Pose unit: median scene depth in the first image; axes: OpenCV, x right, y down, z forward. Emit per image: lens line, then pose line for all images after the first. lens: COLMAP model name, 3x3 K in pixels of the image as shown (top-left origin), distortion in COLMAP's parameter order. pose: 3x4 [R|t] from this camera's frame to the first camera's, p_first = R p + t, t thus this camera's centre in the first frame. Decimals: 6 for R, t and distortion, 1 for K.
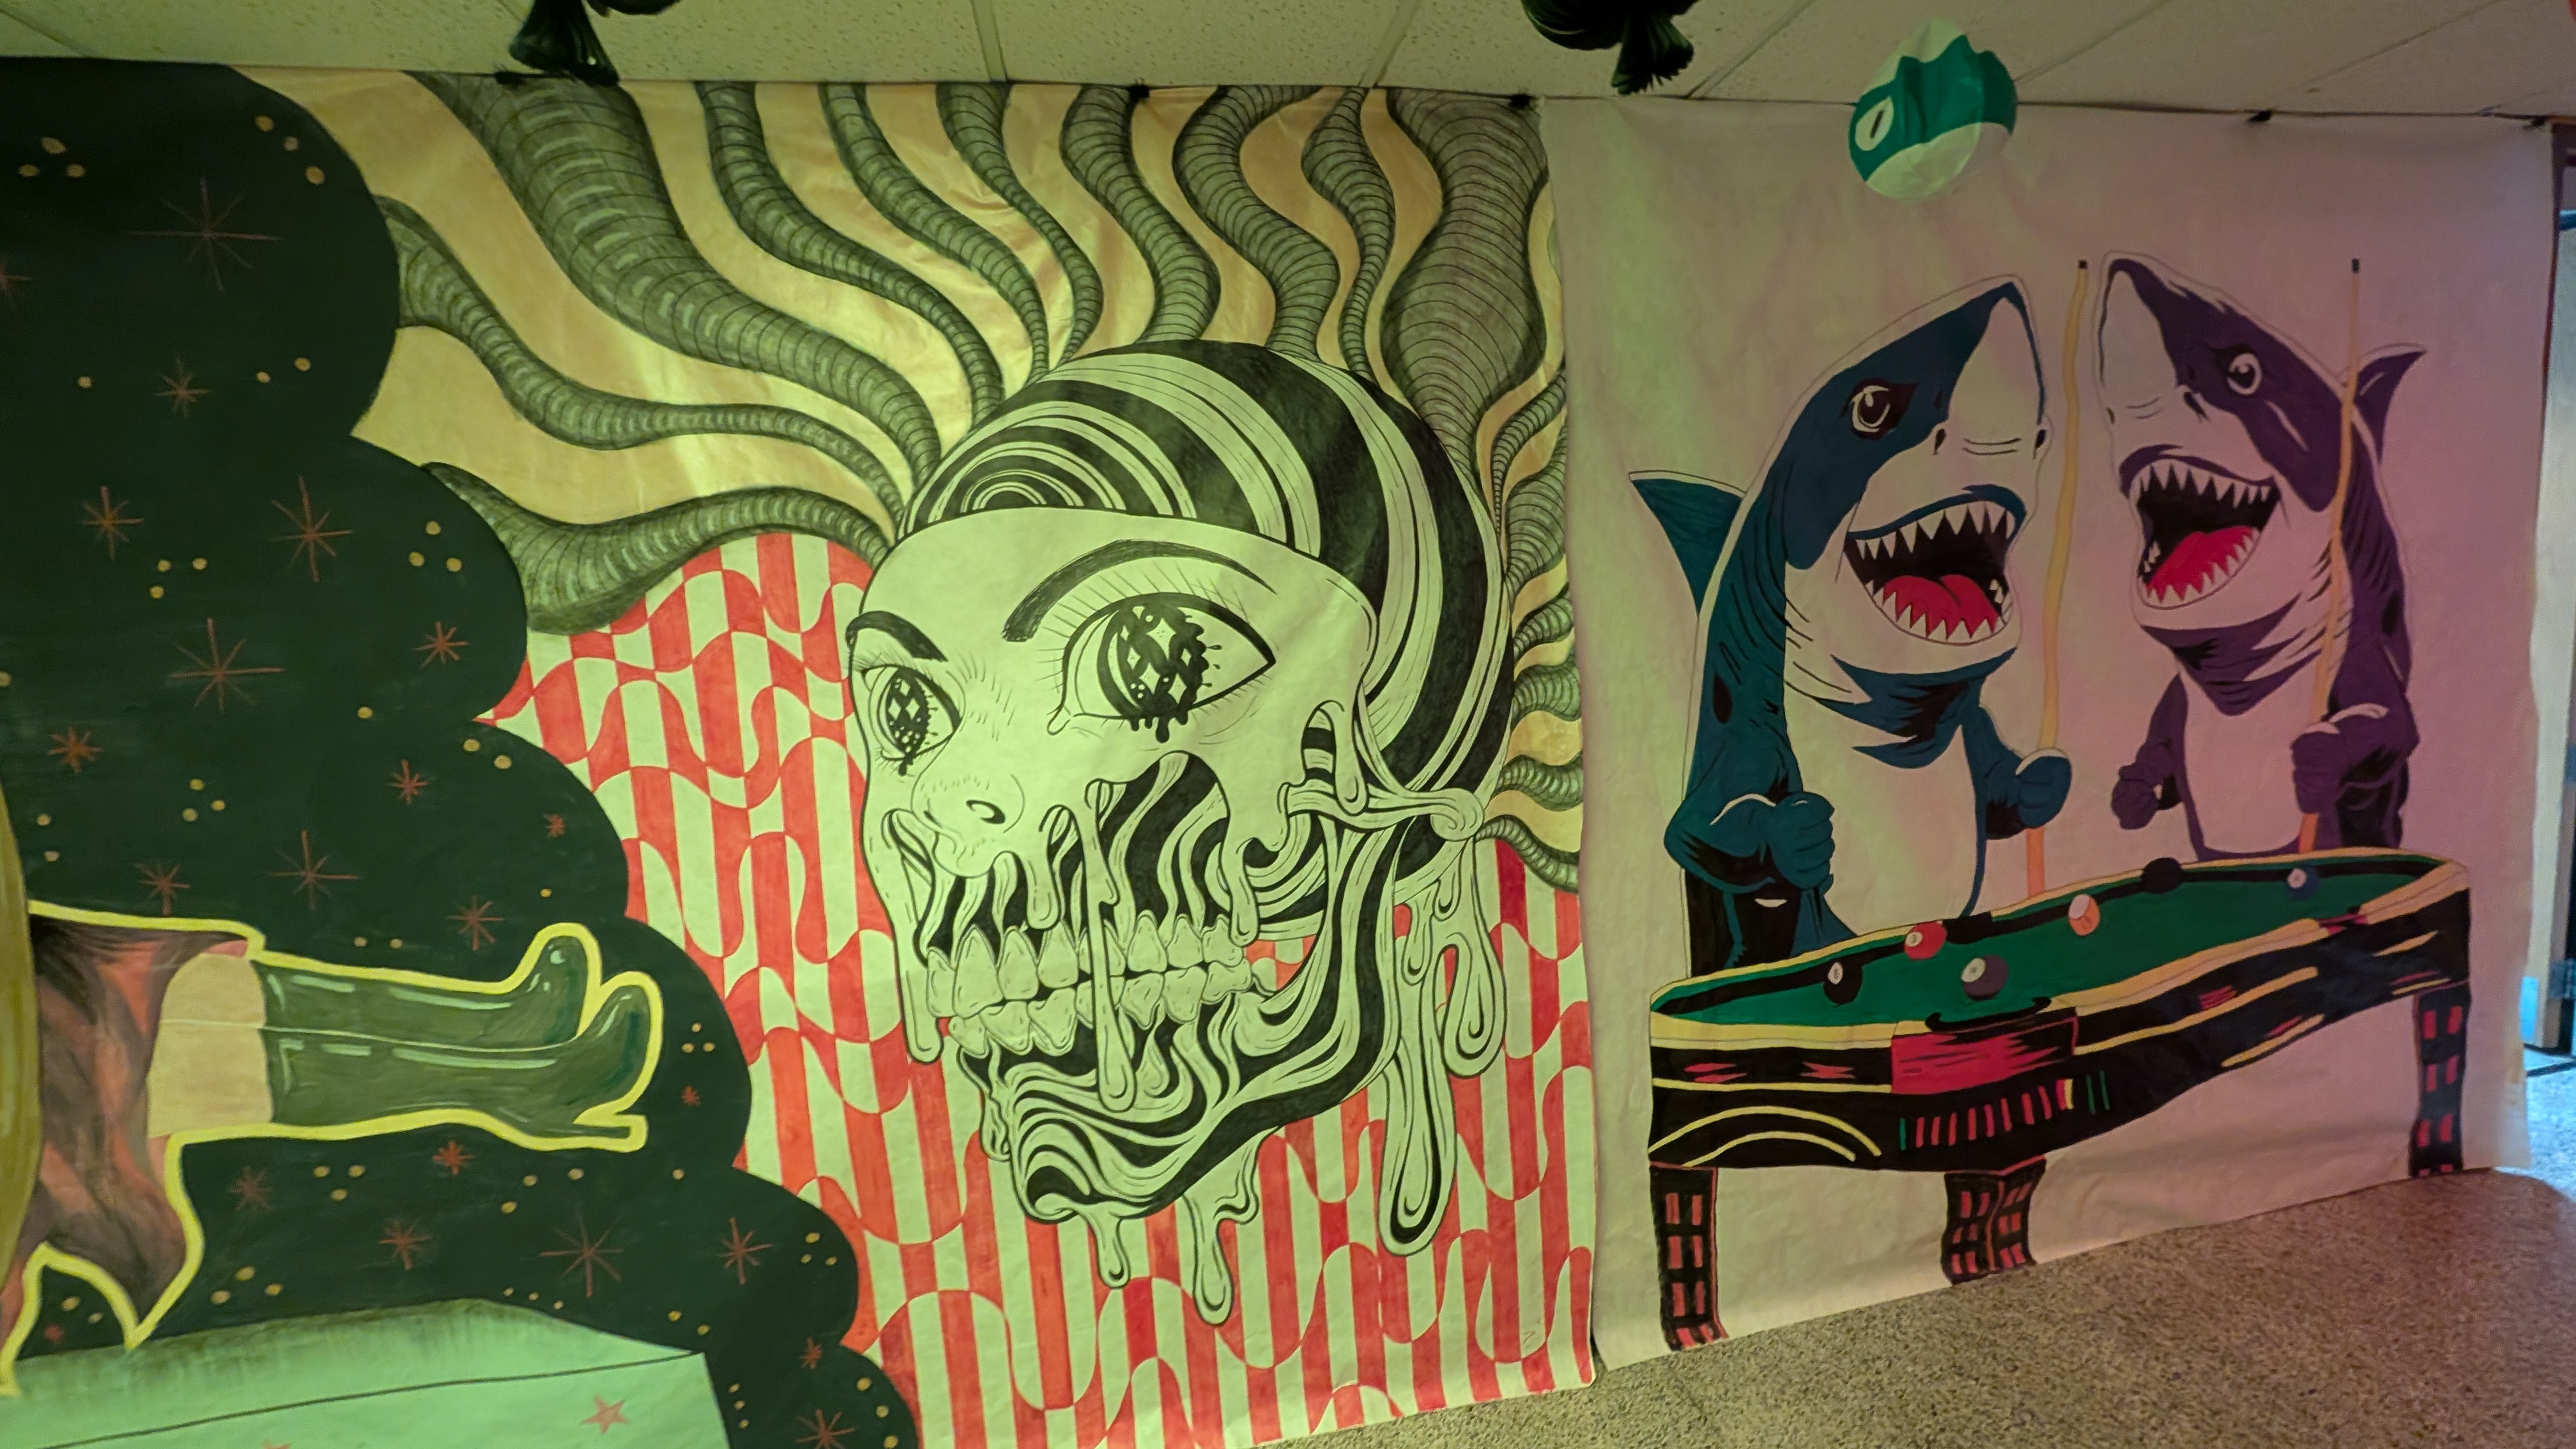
lens RADIAL K [[826.9, 0, 1288.0], [0, 826.9, 724.5], [0, 0, 1]] dist [0.000104, 0.000090]
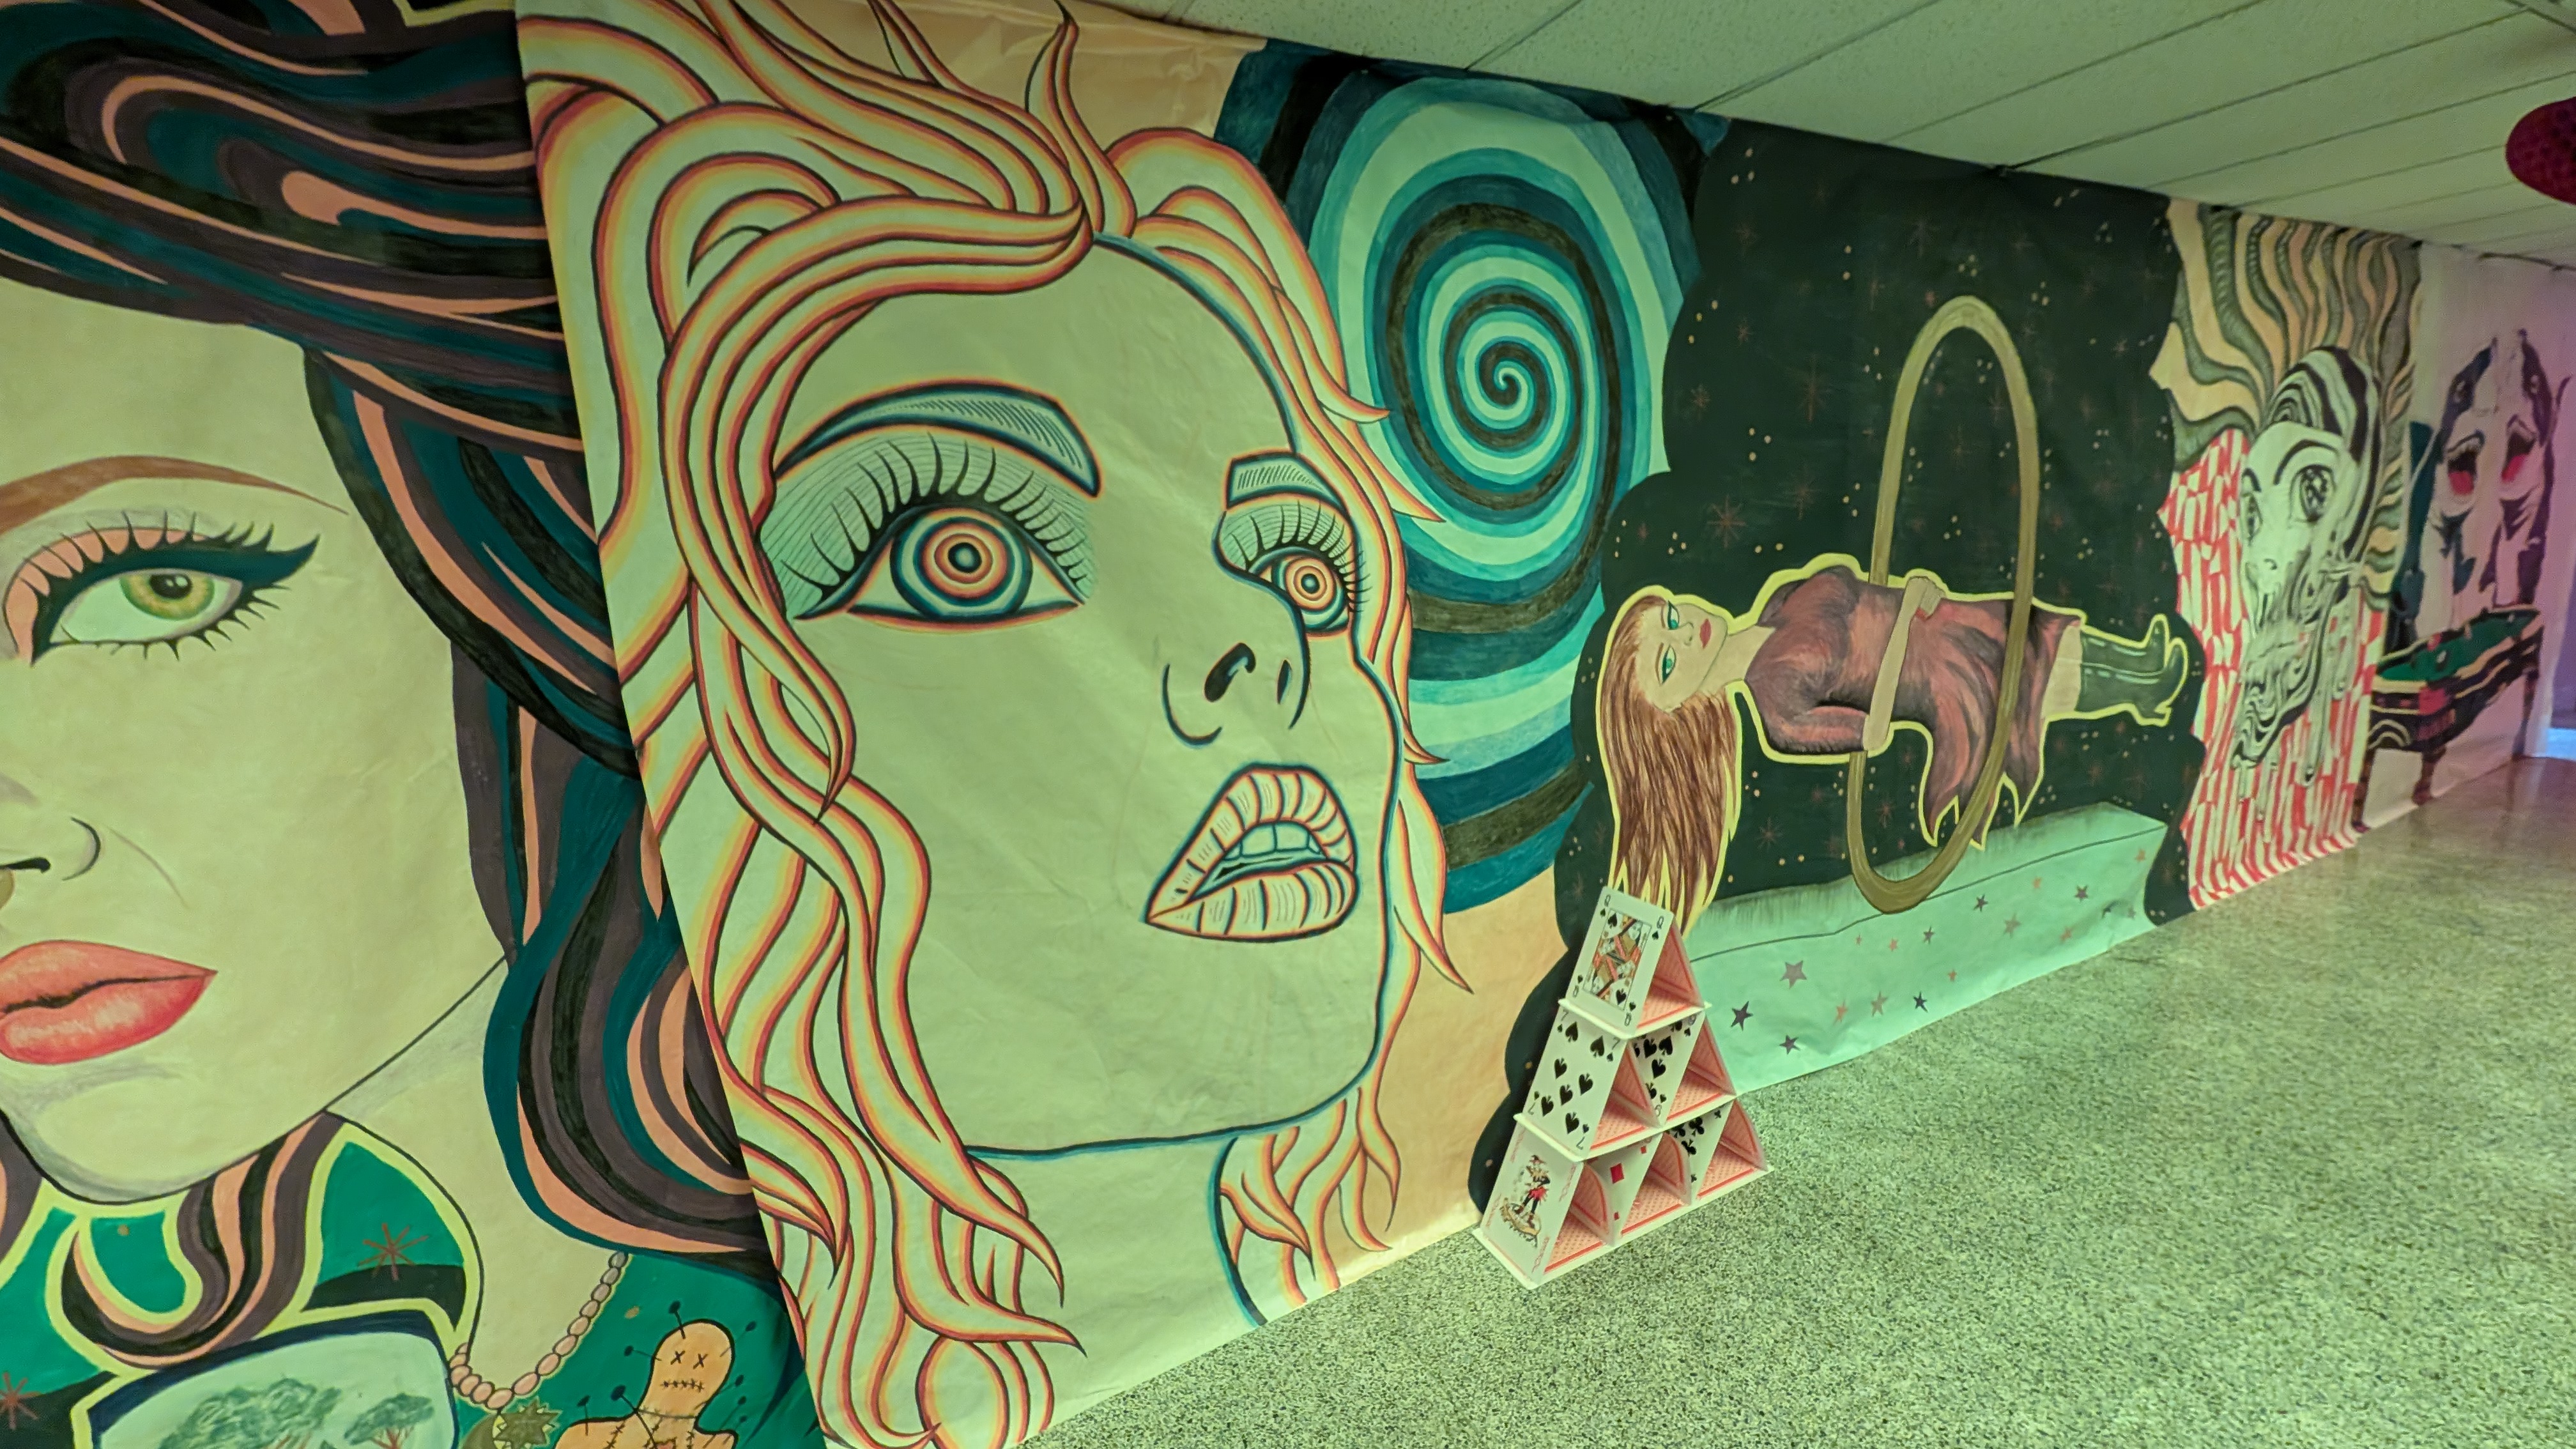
lens RADIAL K [[826.9, 0, 1288.0], [0, 826.9, 724.5], [0, 0, 1]] dist [0.000104, 0.000090]
pose [[0.969456, -0.050035, 0.240107, -3.070137], [0.037749, 0.997745, 0.055500, 0.276909], [-0.242343, -0.044741, 0.969159, -0.443722]]
